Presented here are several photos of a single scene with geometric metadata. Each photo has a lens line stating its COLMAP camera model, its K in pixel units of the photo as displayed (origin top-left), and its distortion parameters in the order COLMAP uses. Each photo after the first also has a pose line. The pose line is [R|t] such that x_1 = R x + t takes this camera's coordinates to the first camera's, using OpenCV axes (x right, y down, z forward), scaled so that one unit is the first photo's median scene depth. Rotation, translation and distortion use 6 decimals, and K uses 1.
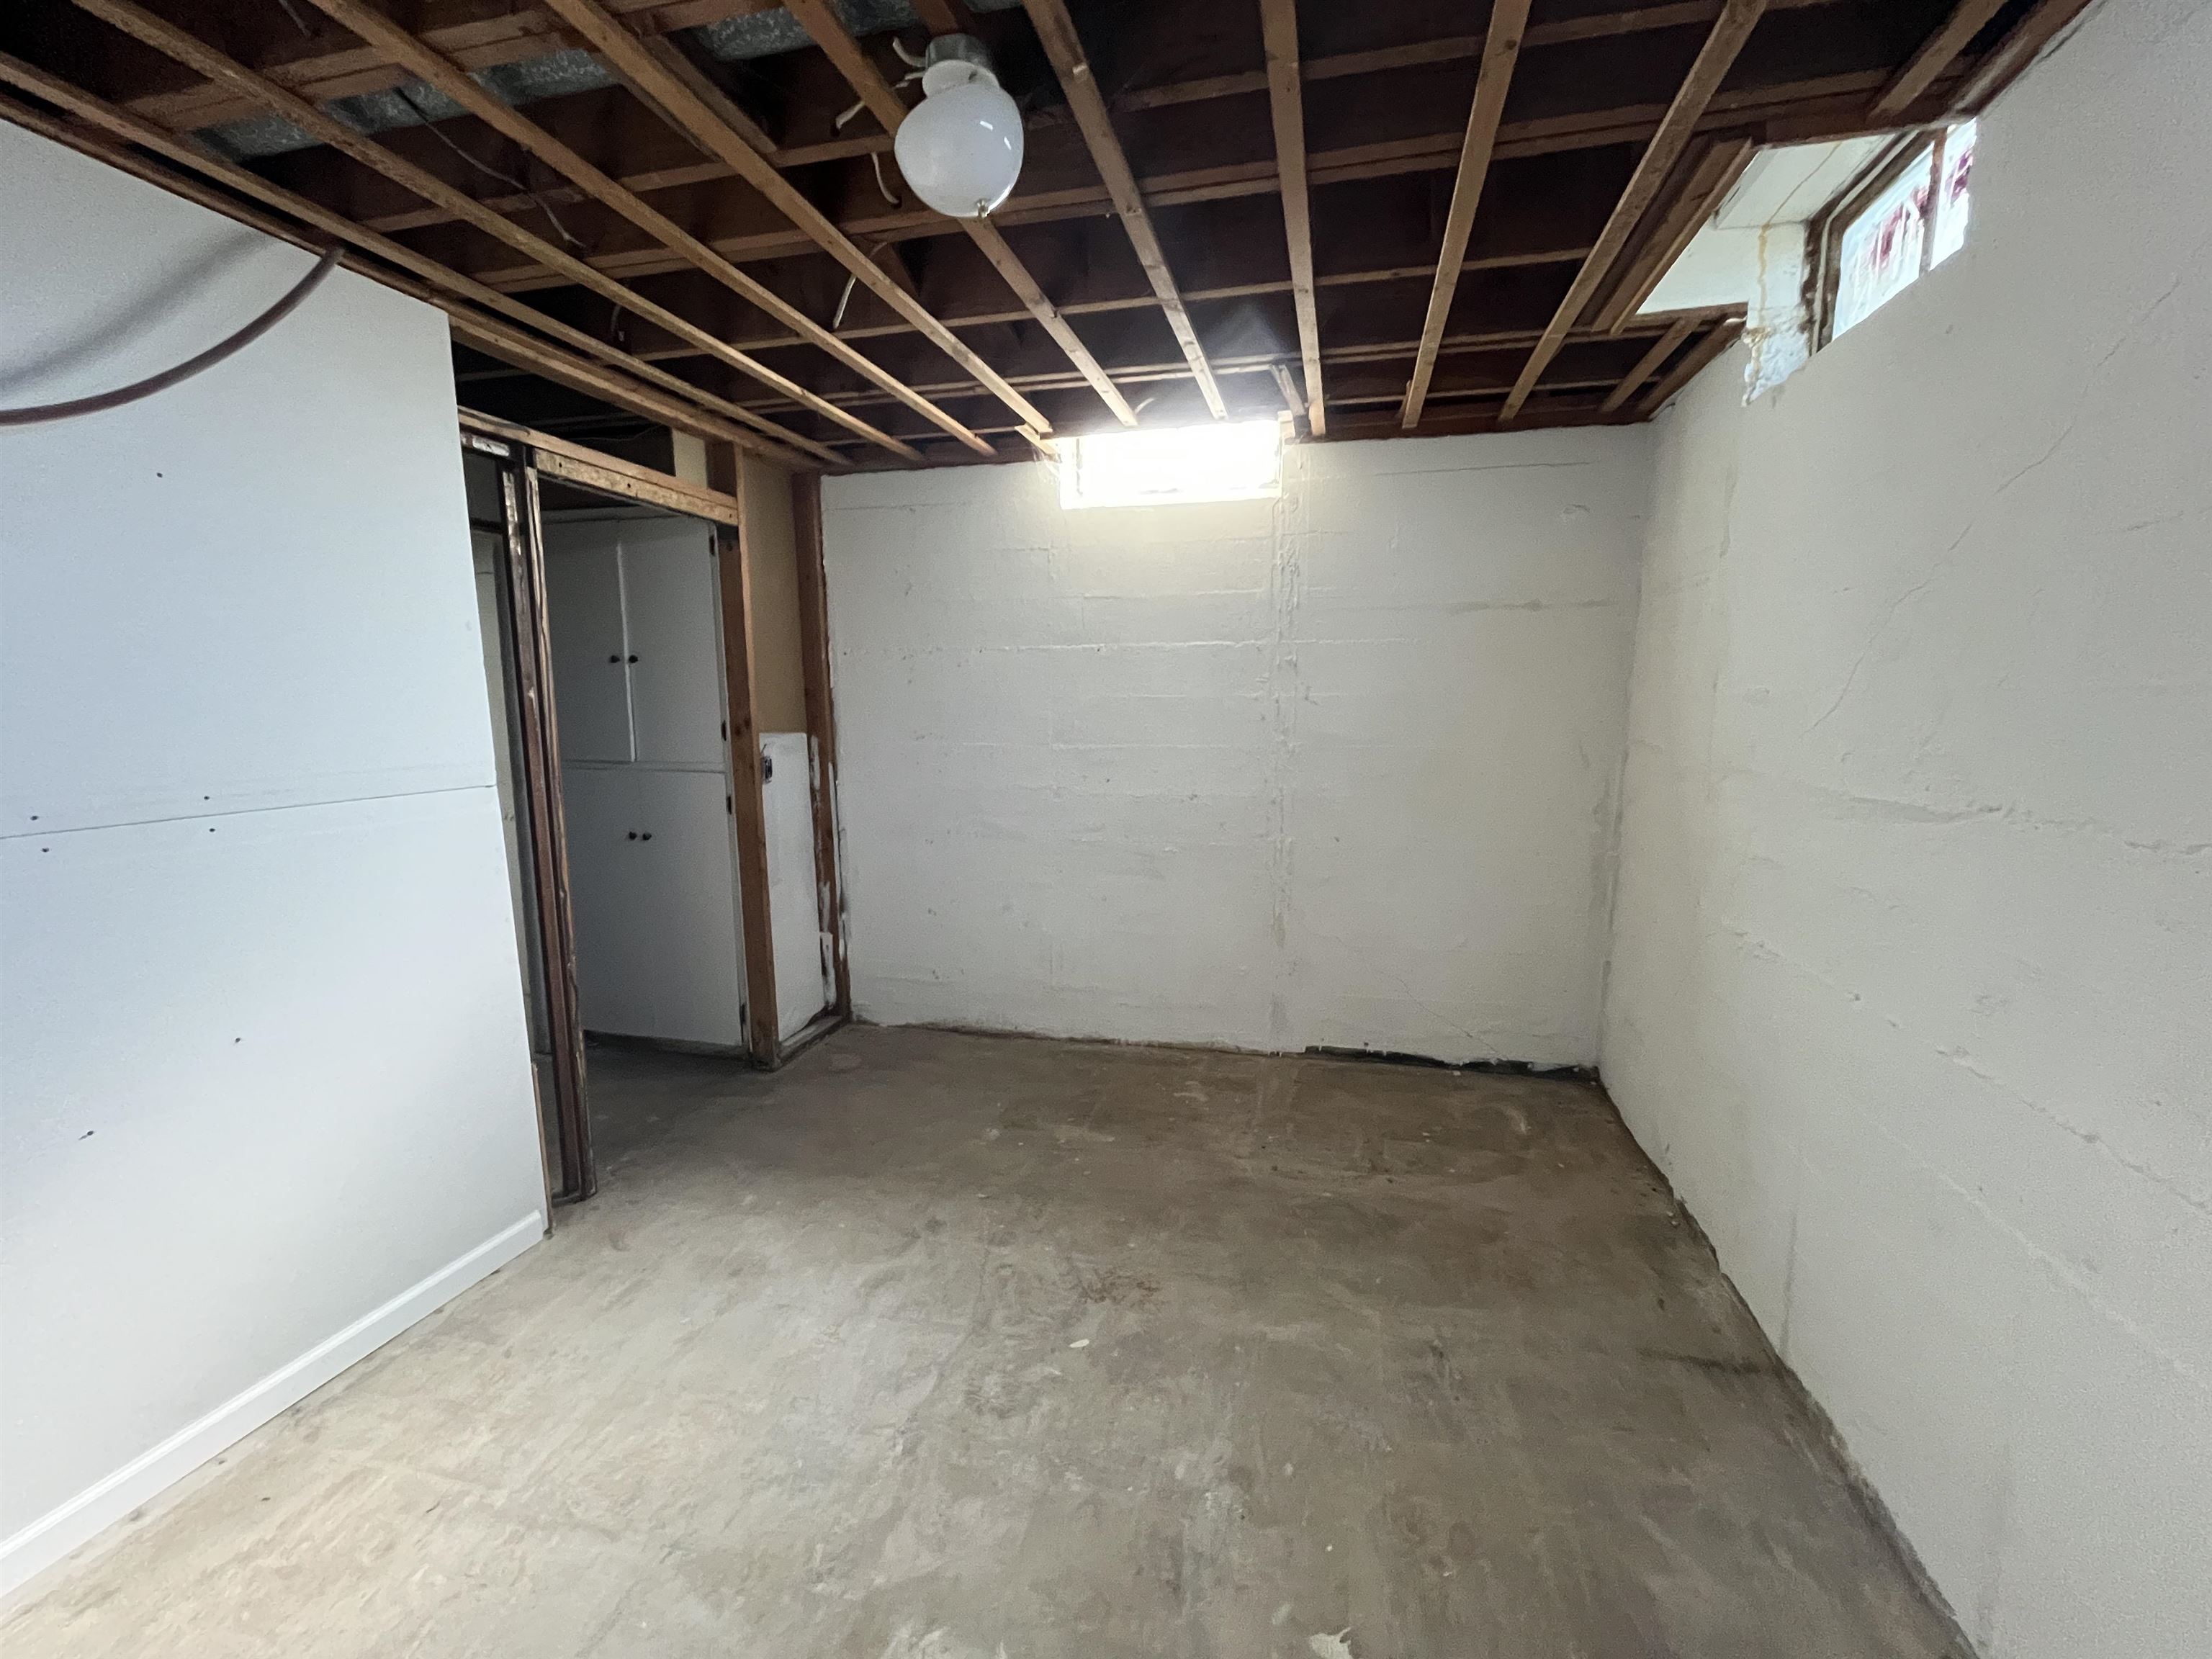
lens RADIAL K [[891.1, 0, 1106.0], [0, 891.1, 829.5], [0, 0, 1]] dist [0.000512, 0.000087]
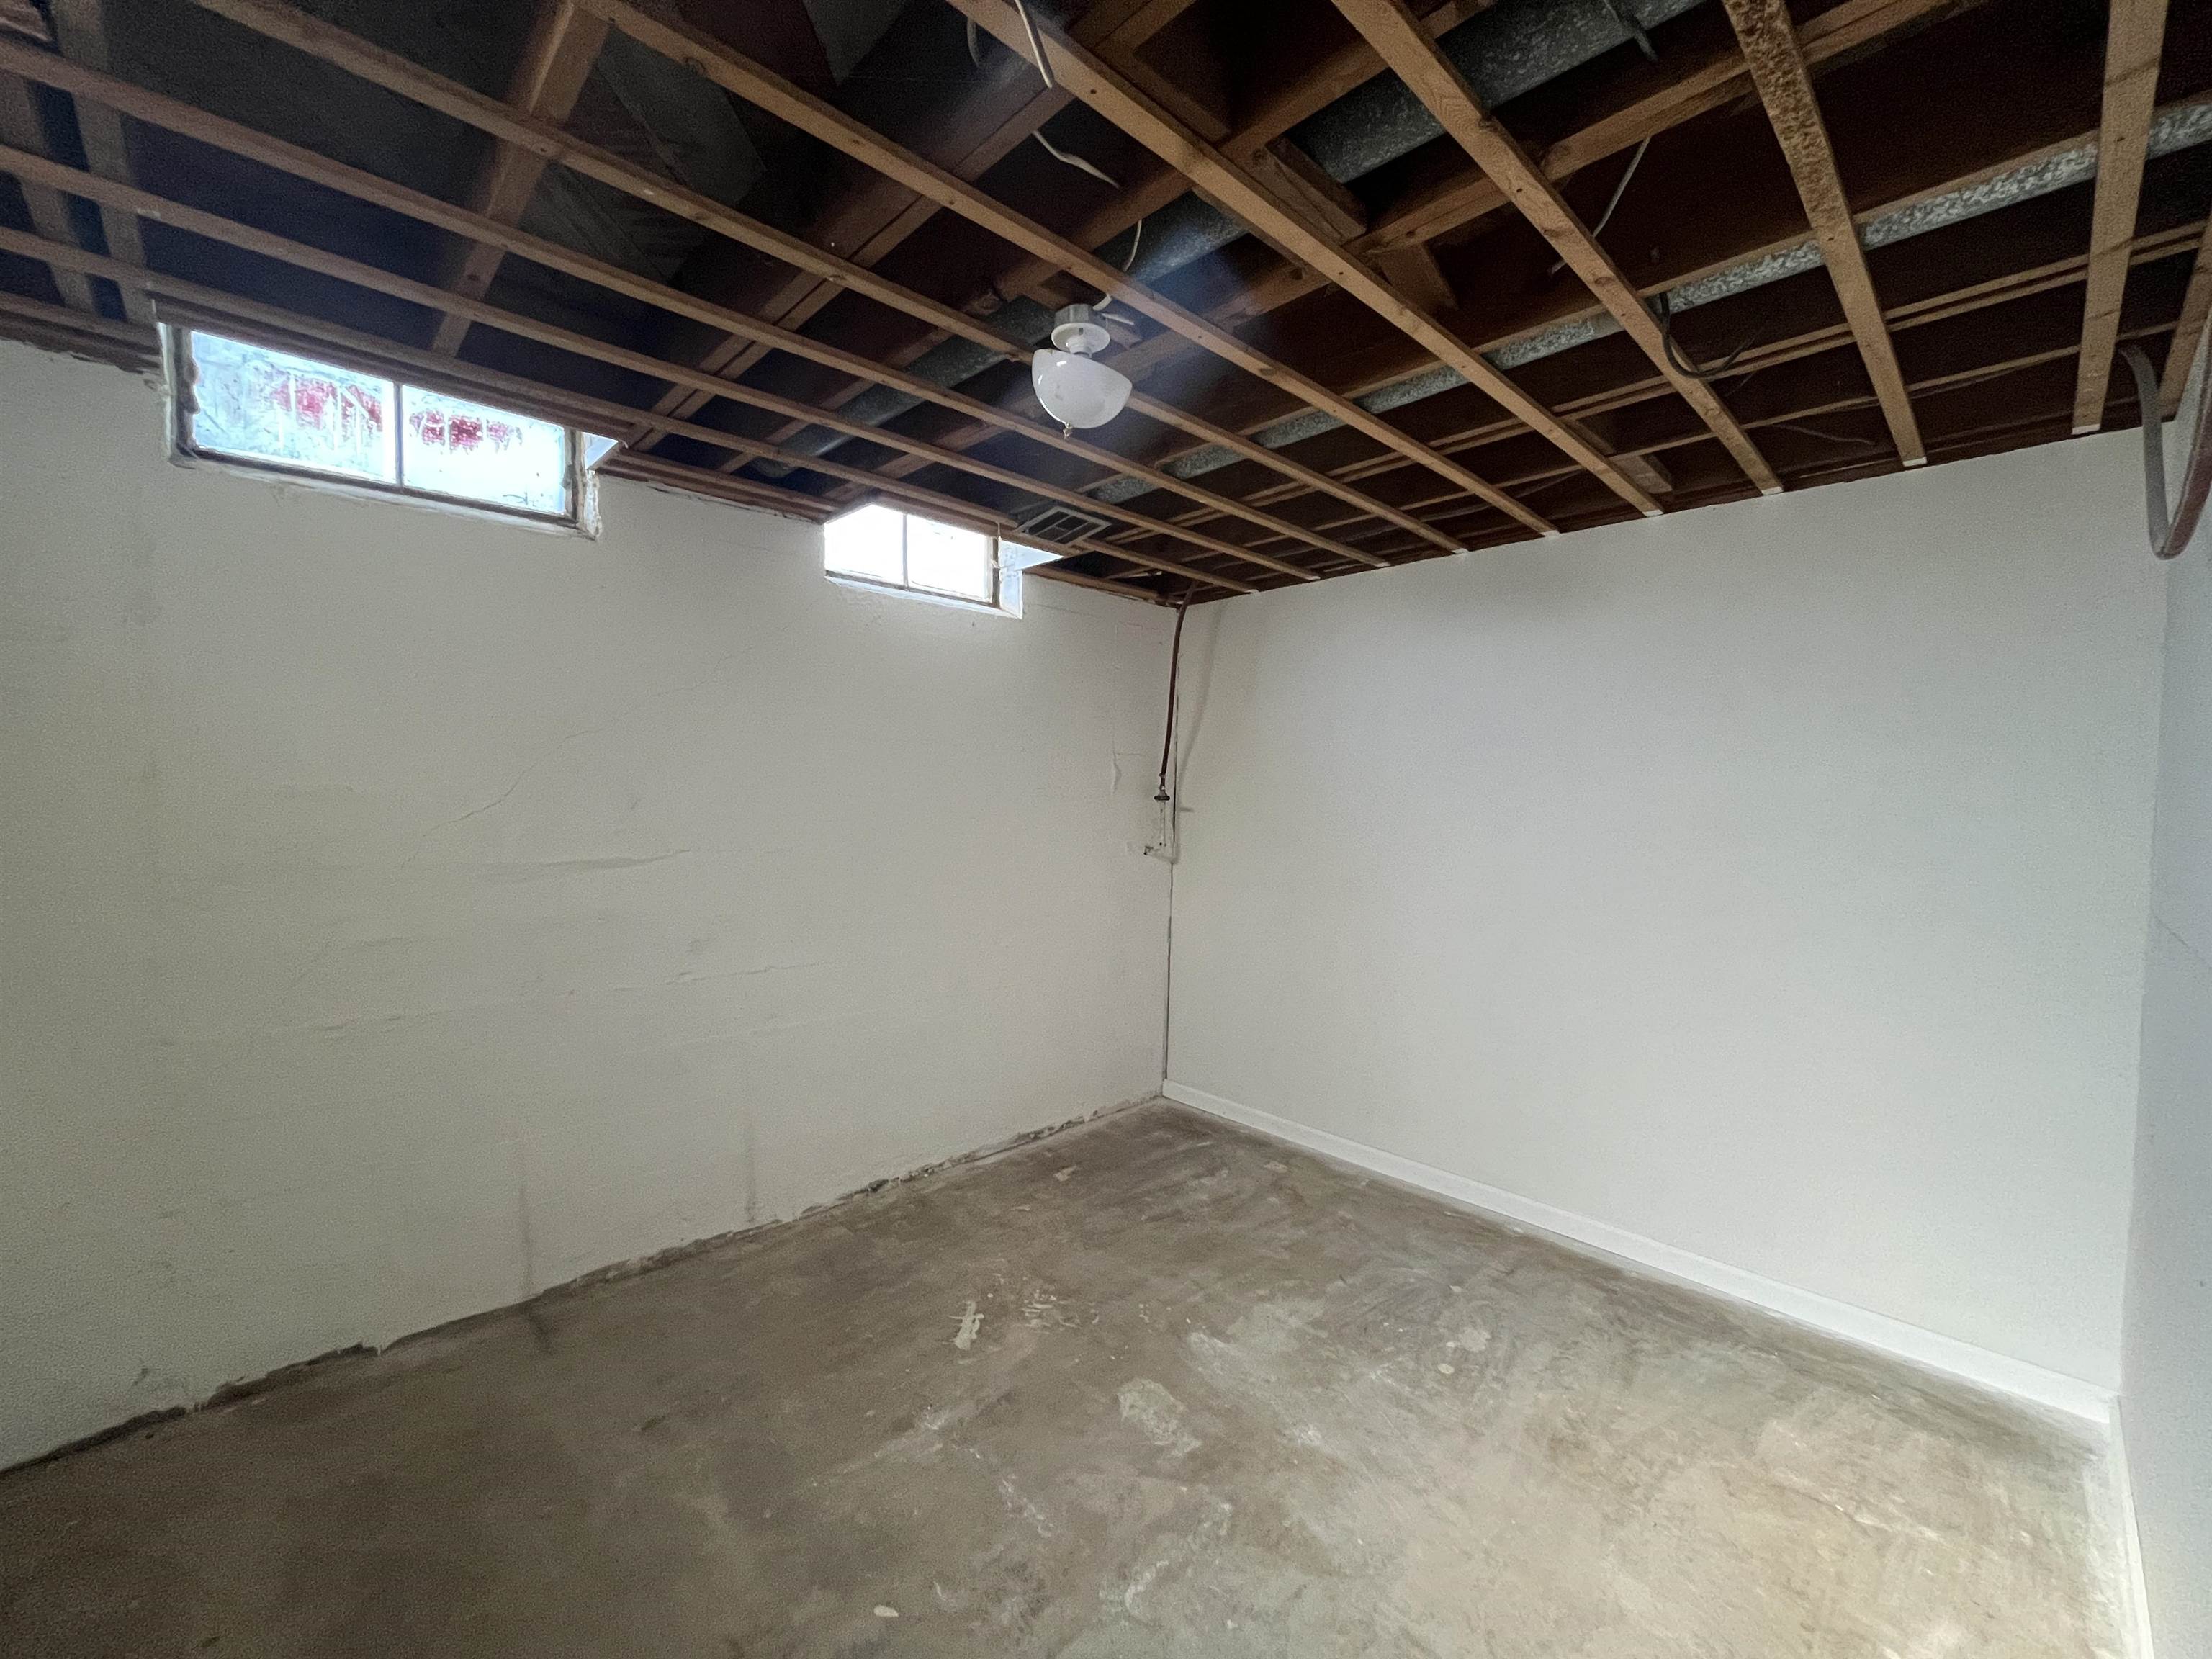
lens RADIAL K [[891.1, 0, 1106.0], [0, 891.1, 829.5], [0, 0, 1]] dist [0.000512, 0.000087]
pose [[-0.843063, -0.026836, 0.537144, -0.660365], [0.069876, 0.984823, 0.158875, -0.237739], [-0.533256, 0.171475, -0.828393, 1.577642]]
